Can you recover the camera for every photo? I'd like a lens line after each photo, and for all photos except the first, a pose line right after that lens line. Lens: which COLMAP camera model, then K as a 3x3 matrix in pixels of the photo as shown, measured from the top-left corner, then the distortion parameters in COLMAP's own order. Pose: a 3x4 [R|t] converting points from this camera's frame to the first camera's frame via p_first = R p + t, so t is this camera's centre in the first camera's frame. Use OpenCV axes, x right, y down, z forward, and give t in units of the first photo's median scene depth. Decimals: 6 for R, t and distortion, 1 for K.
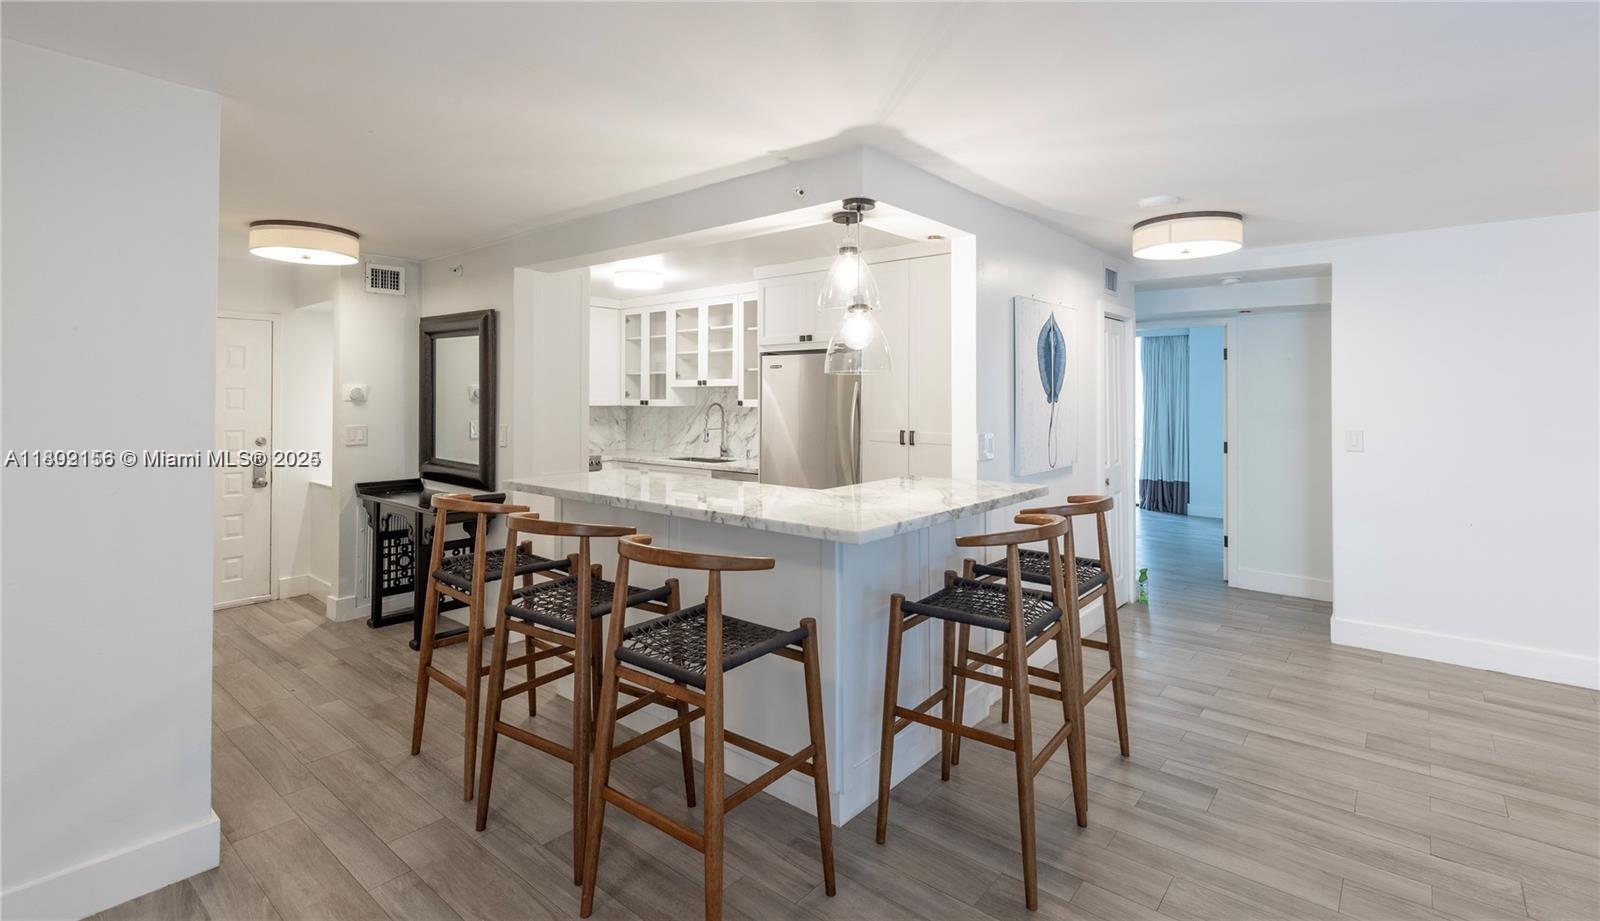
lens RADIAL K [[723.9, 0, 787.3], [0, 723.9, 393.7], [0, 0, 1]] dist [0.012065, -0.000877]
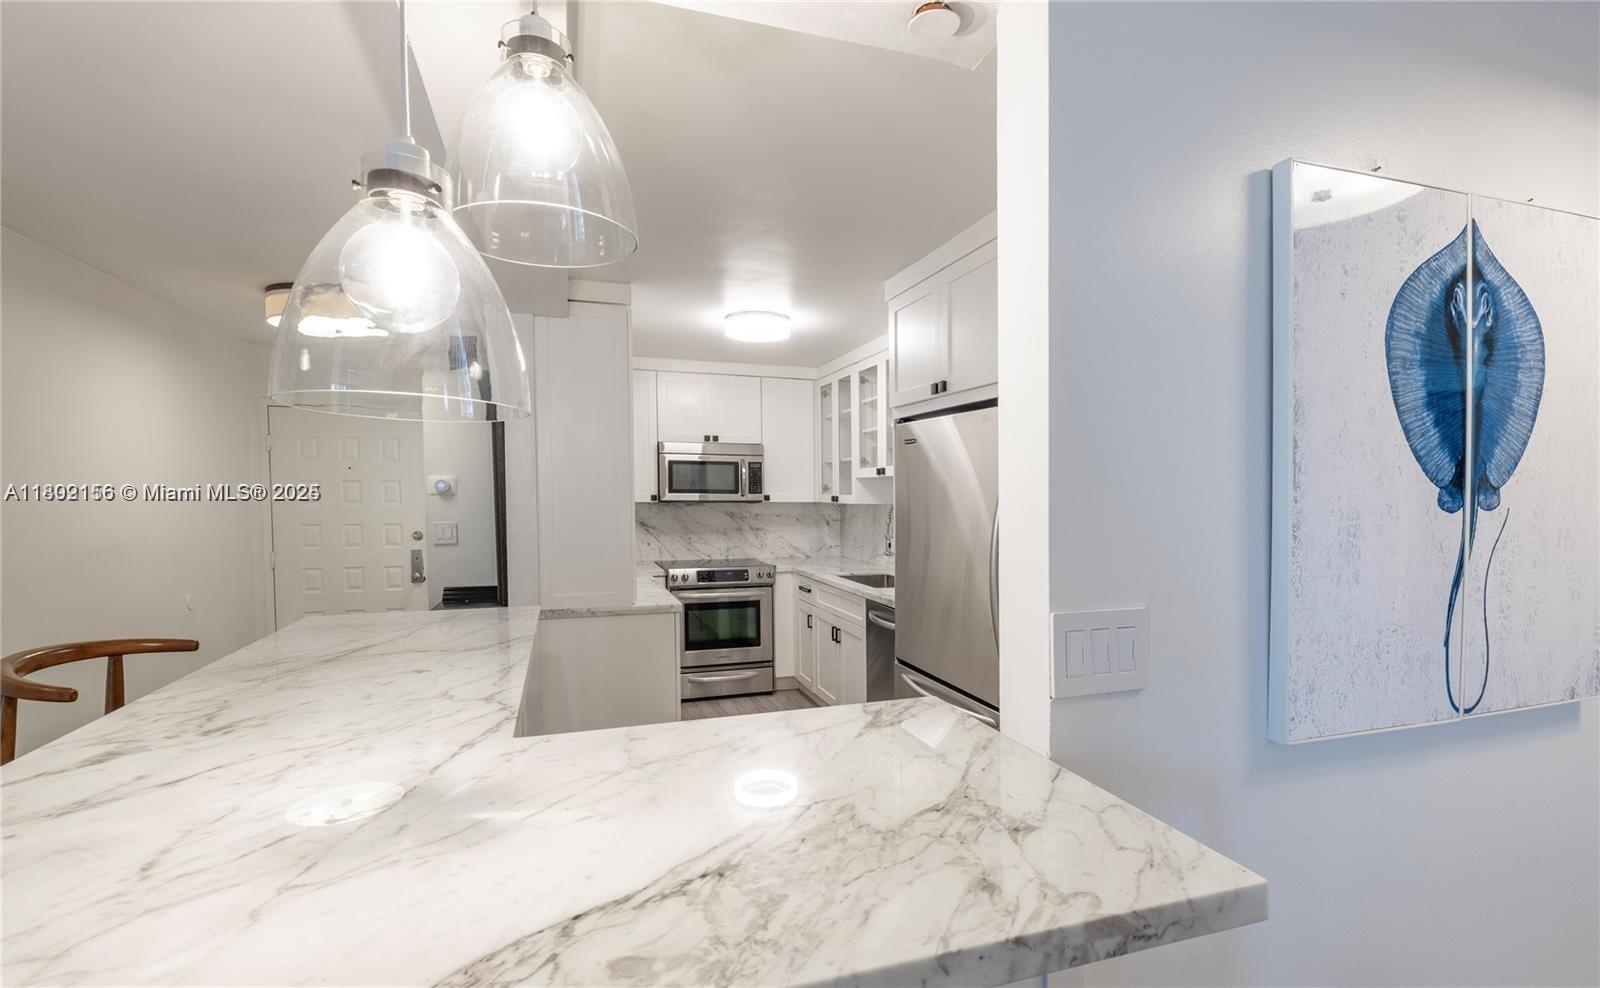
lens RADIAL K [[715.9, 0, 796.8], [0, 715.9, 505.5], [0, 0, 1]] dist [0.003812, 0.000274]
pose [[0.858712, 0.012586, -0.512303, 0.245088], [-0.000626, 0.999723, 0.023510, 0.002611], [0.512457, -0.019868, 0.858483, 0.517635]]
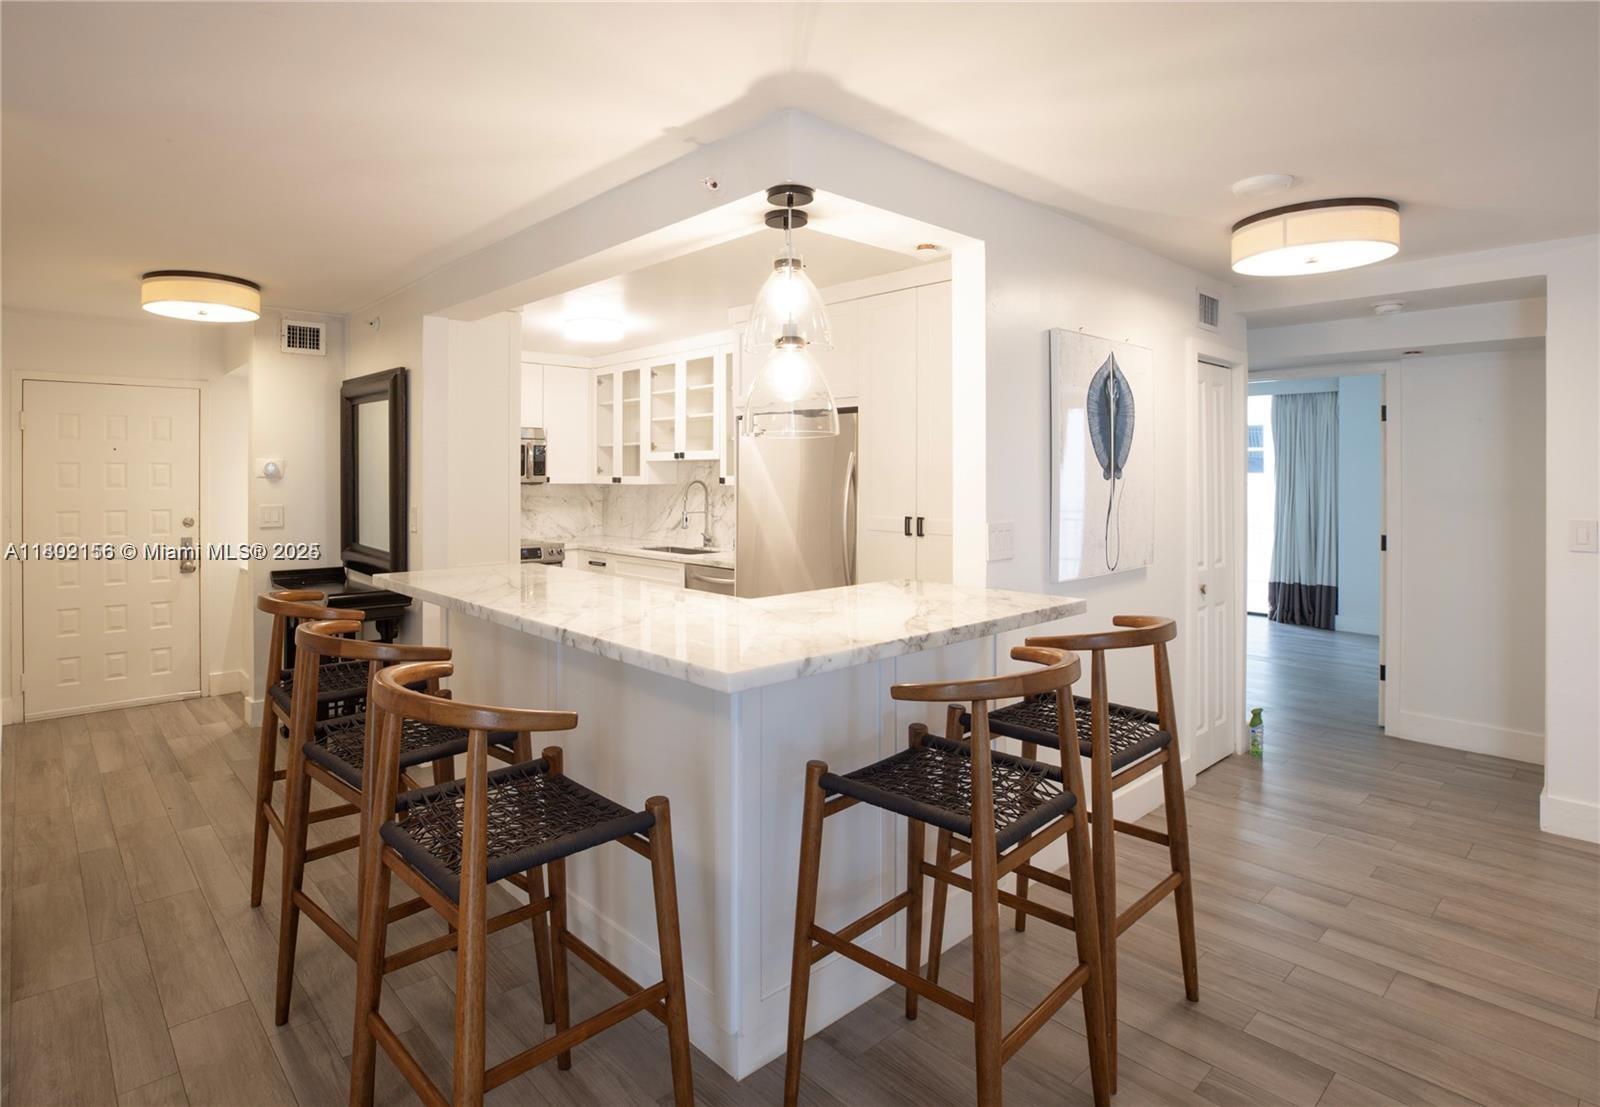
lens RADIAL K [[831.8, 0, 703.0], [0, 831.8, 475.9], [0, 0, 1]] dist [-0.037308, 0.010688]
pose [[0.986032, -0.000074, -0.166554, 0.092780], [0.000985, 0.999985, 0.005389, 0.003841], [0.166551, -0.005478, 0.986018, 0.119191]]
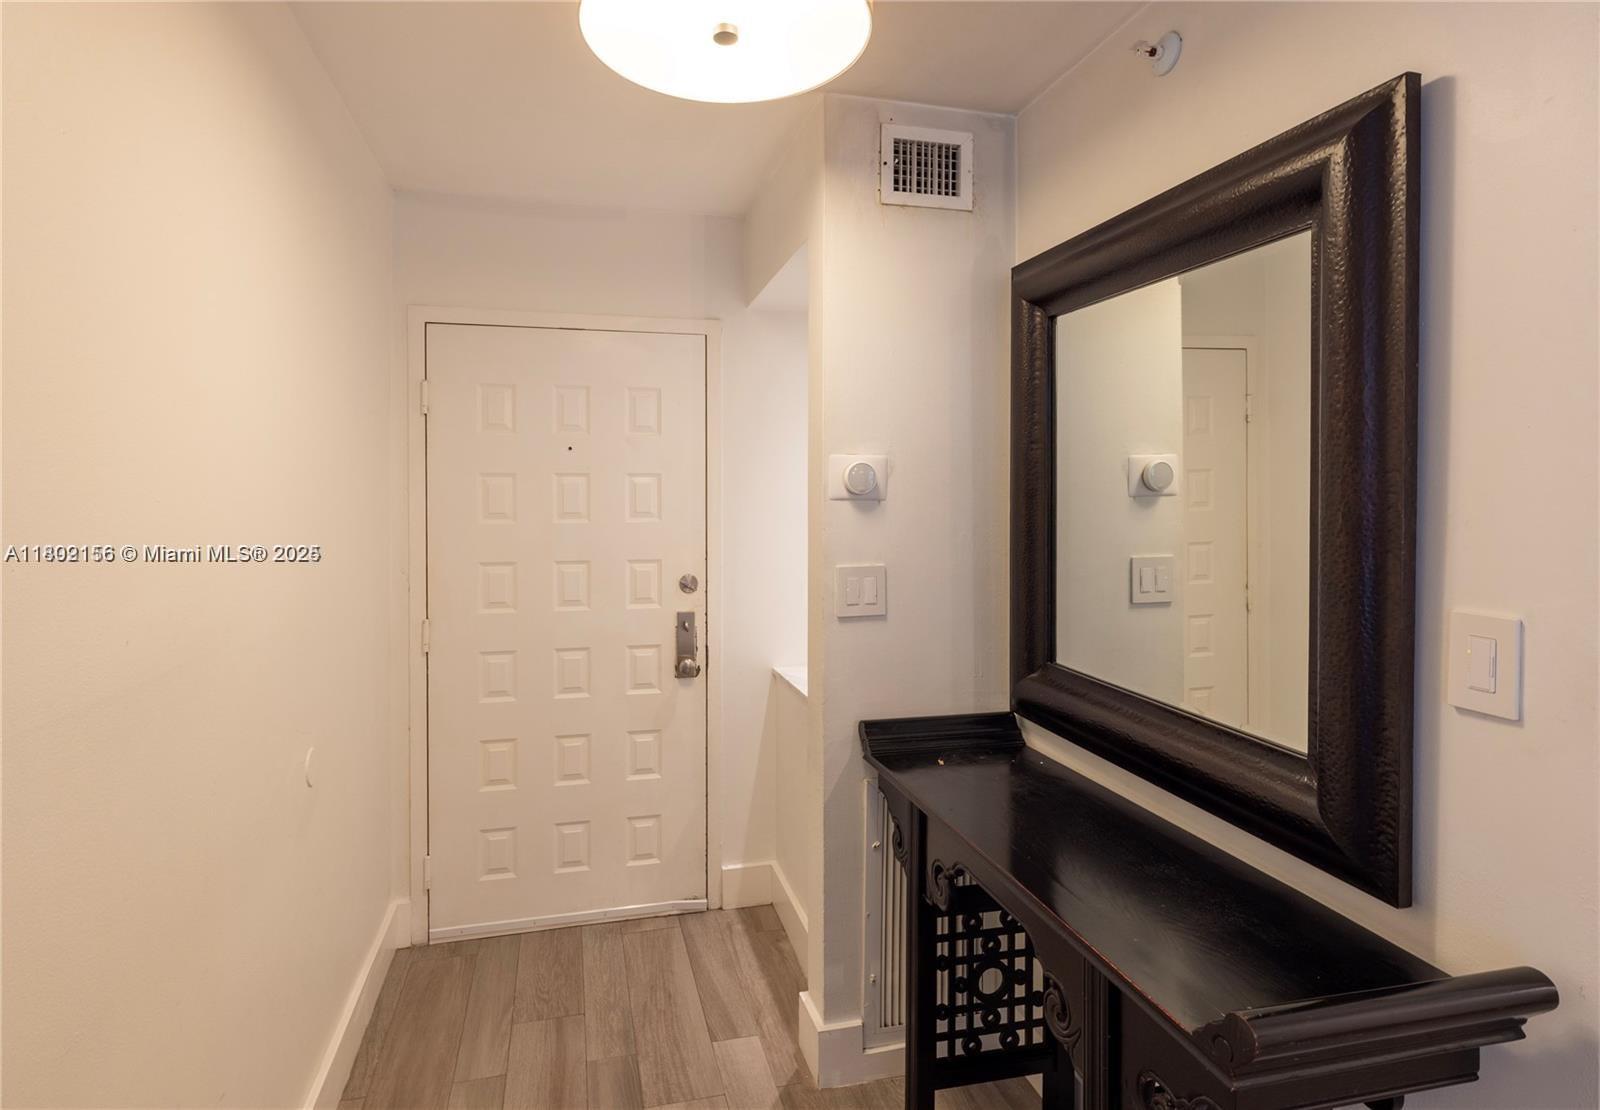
lens RADIAL K [[831.8, 0, 758.0], [0, 831.8, 490.9], [0, 0, 1]] dist [-0.037308, 0.010688]
pose [[0.803315, -0.009401, -0.595481, -0.421061], [0.005299, 0.999949, -0.008639, 0.010126], [0.595531, 0.003784, 0.803323, 0.691016]]
